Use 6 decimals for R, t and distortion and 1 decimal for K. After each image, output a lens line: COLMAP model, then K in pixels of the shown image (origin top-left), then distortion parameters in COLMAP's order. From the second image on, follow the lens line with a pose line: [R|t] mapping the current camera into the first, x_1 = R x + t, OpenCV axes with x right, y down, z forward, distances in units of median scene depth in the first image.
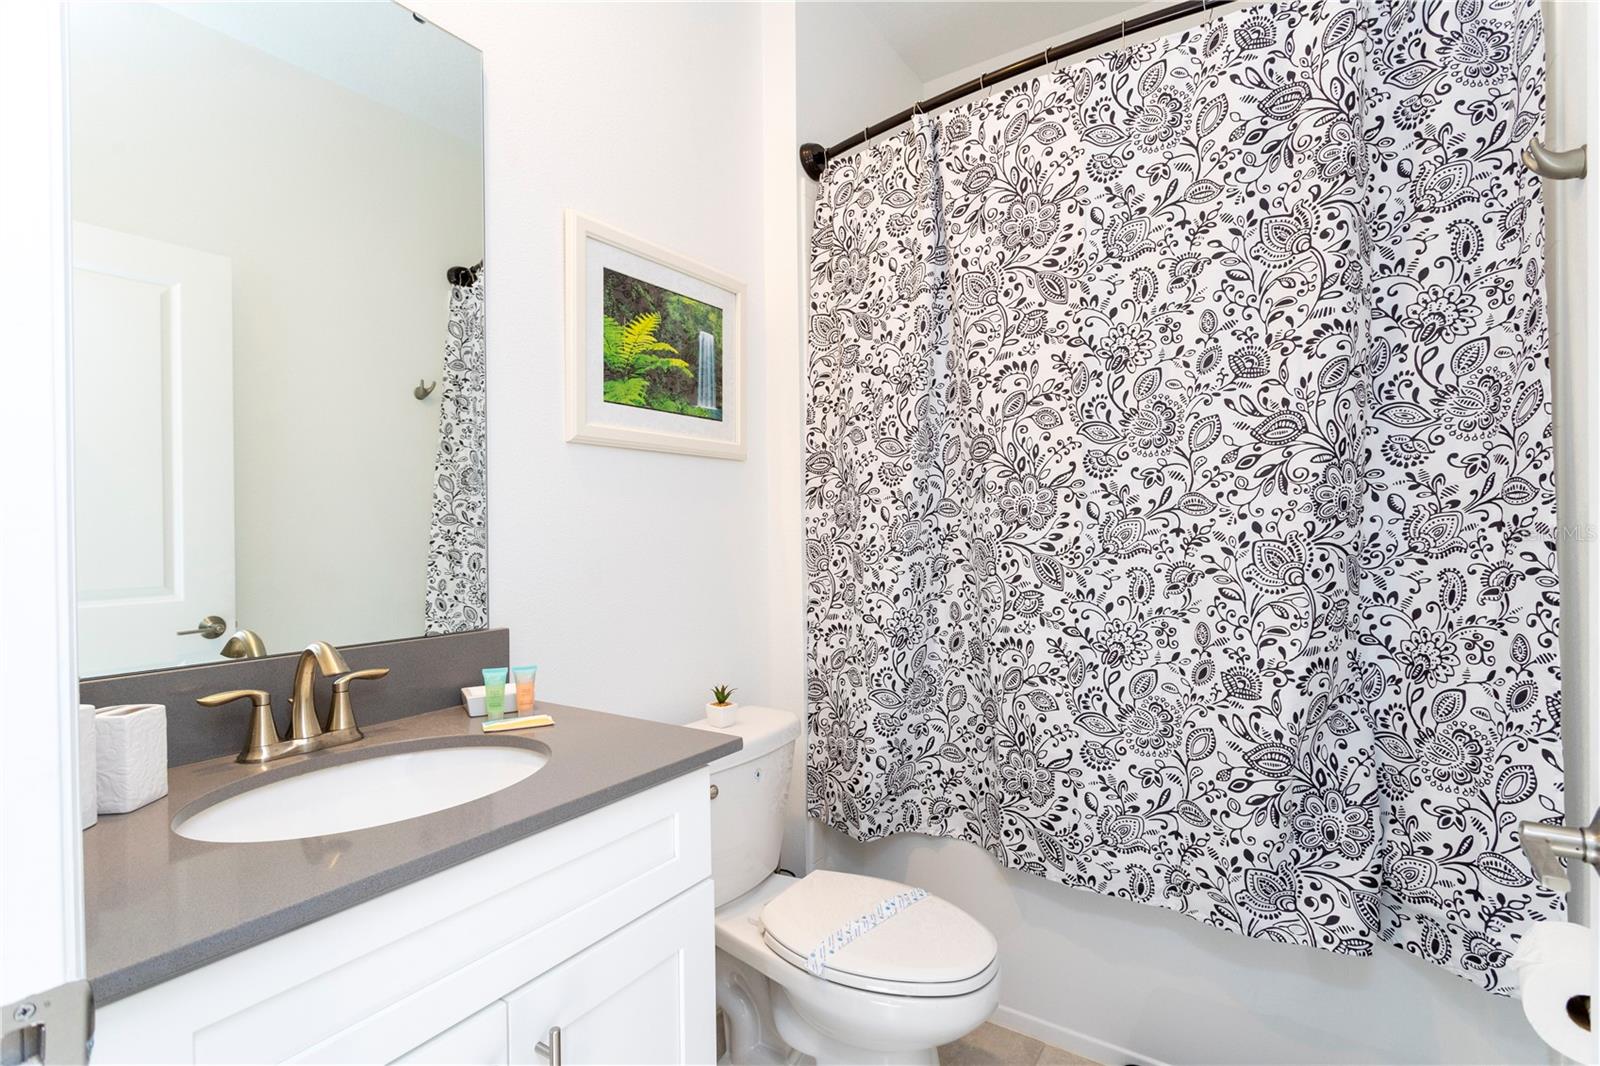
lens RADIAL K [[754.1, 0, 800.1], [0, 754.1, 537.7], [0, 0, 1]] dist [-0.005391, 0.005235]
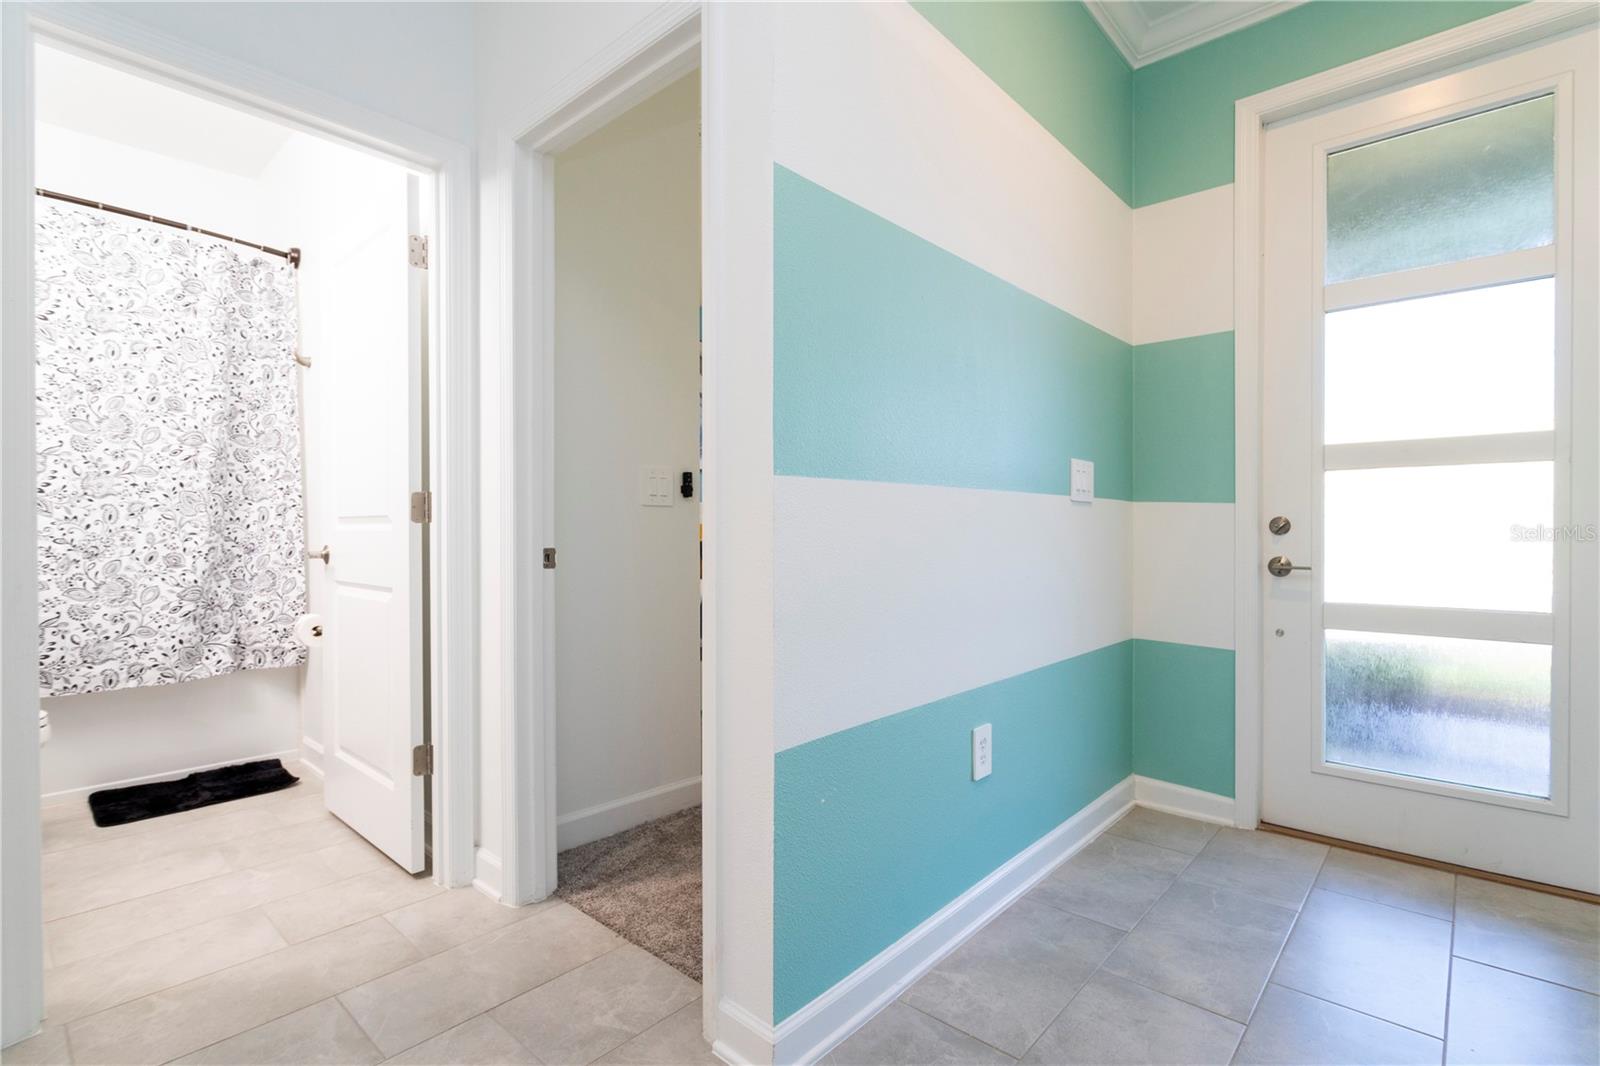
lens RADIAL K [[754.1, 0, 804.6], [0, 754.1, 537.8], [0, 0, 1]] dist [-0.005391, 0.005235]
pose [[0.110822, -0.002789, 0.993836, -1.295562], [0.004762, 0.999986, 0.002276, 0.138769], [-0.993829, 0.004480, 0.110834, -0.959363]]
